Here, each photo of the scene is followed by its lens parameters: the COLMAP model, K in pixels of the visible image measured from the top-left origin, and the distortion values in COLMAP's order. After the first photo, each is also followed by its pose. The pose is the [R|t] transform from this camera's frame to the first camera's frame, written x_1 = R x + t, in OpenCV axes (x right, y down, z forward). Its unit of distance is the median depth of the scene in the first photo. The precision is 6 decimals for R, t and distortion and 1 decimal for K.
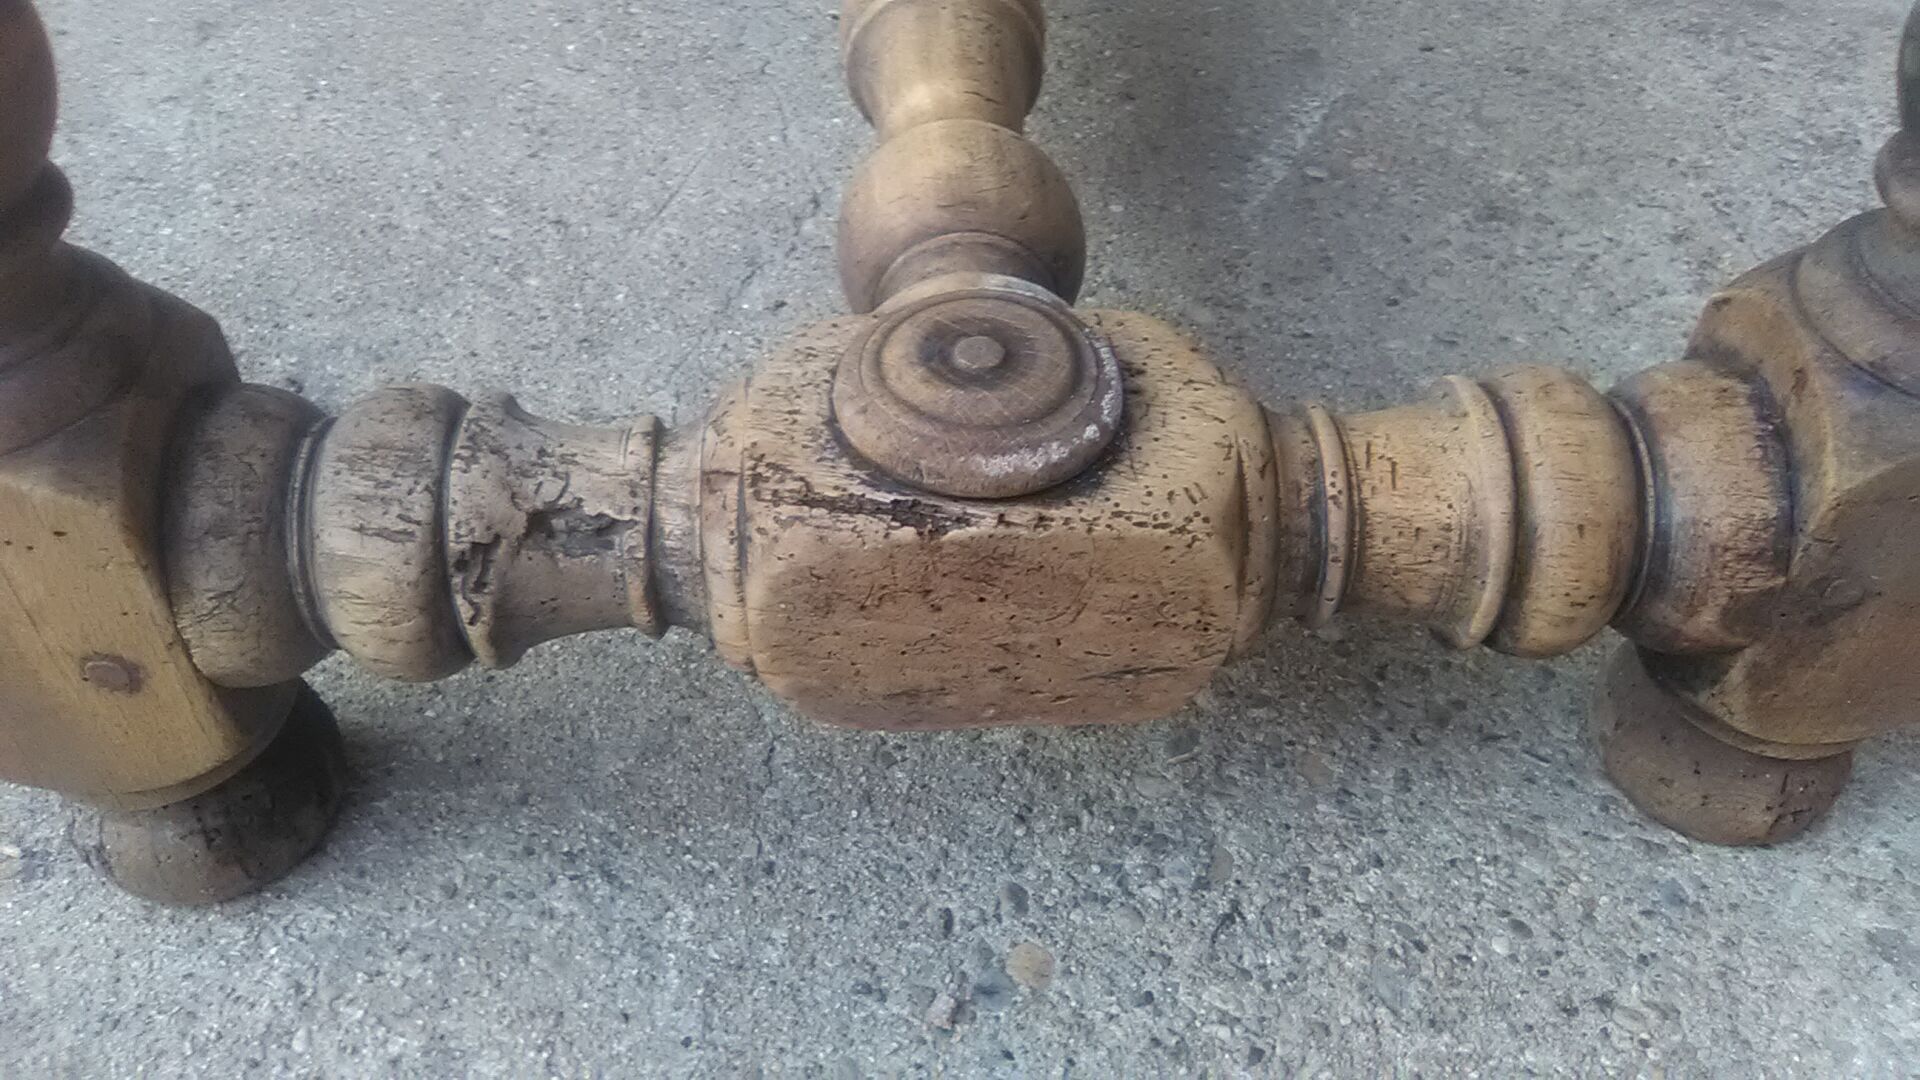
lens RADIAL K [[1610.5, 0, 976.0], [0, 1610.5, 524.6], [0, 0, 1]] dist [-0.059469, -0.000649]
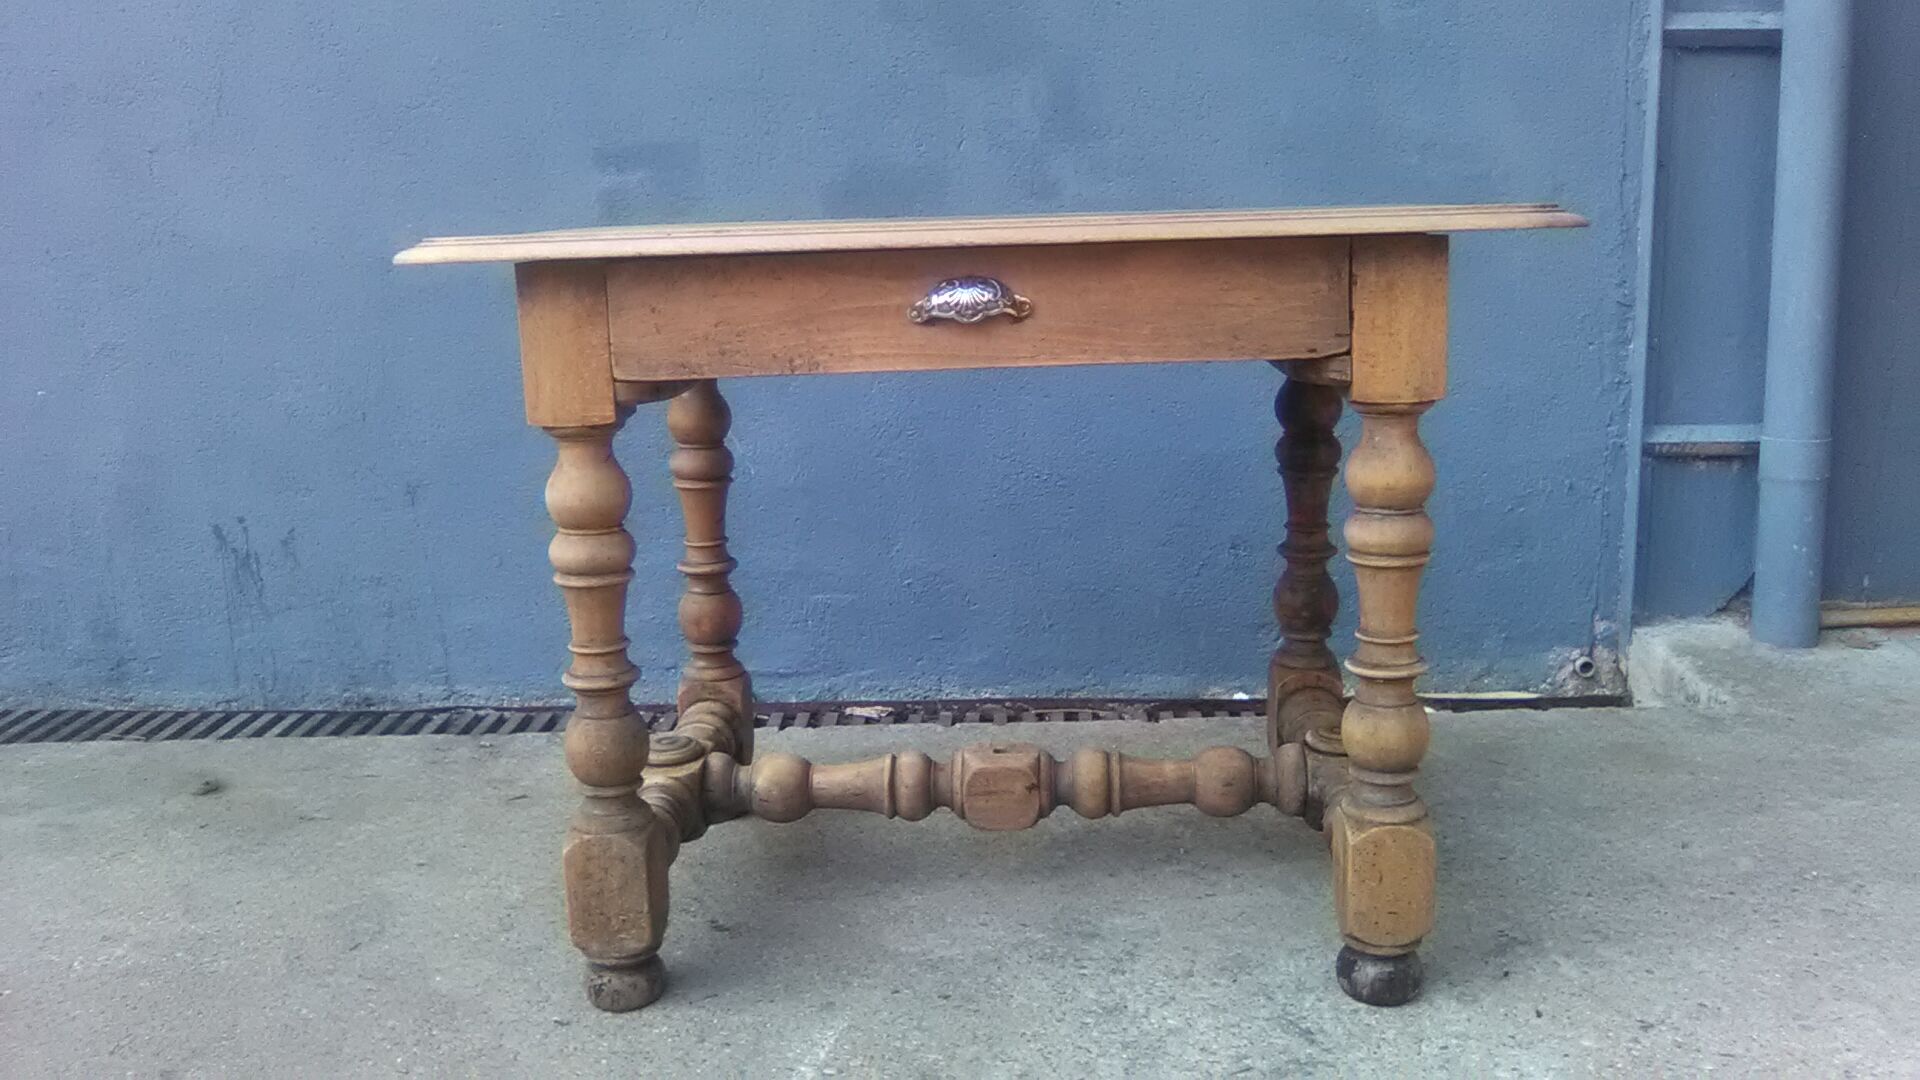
lens RADIAL K [[1592.7, 0, 963.0], [0, 1592.7, 522.1], [0, 0, 1]] dist [-0.056890, 0.003628]
pose [[0.977534, -0.085866, 0.192494, 0.116225], [0.176506, 0.832647, -0.524923, 0.398556], [-0.115206, 0.547107, 0.829097, -1.469171]]
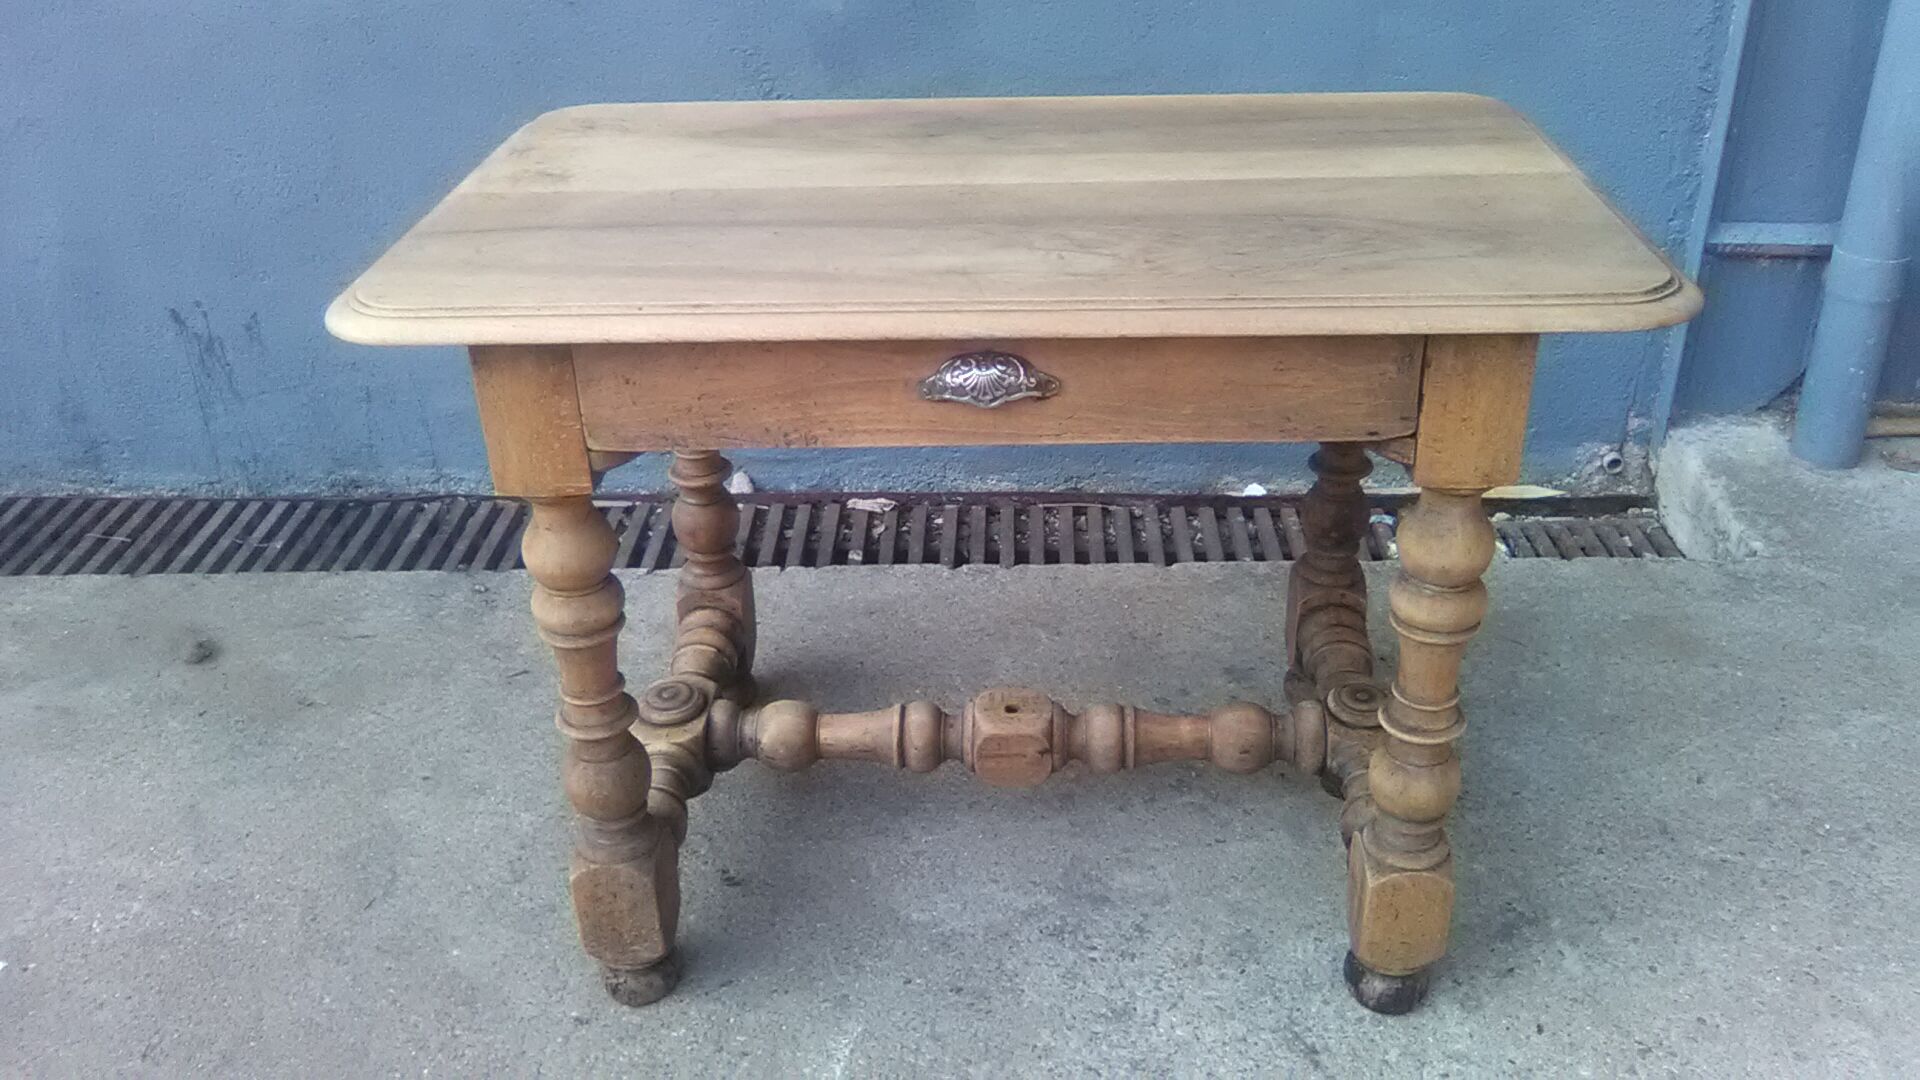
lens RADIAL K [[1592.7, 0, 963.0], [0, 1592.7, 522.1], [0, 0, 1]] dist [-0.056890, 0.003628]
pose [[0.977265, -0.140059, 0.159174, 0.250199], [0.176350, 0.953730, -0.243516, -0.663703], [-0.117702, 0.266050, 0.956746, -1.662922]]
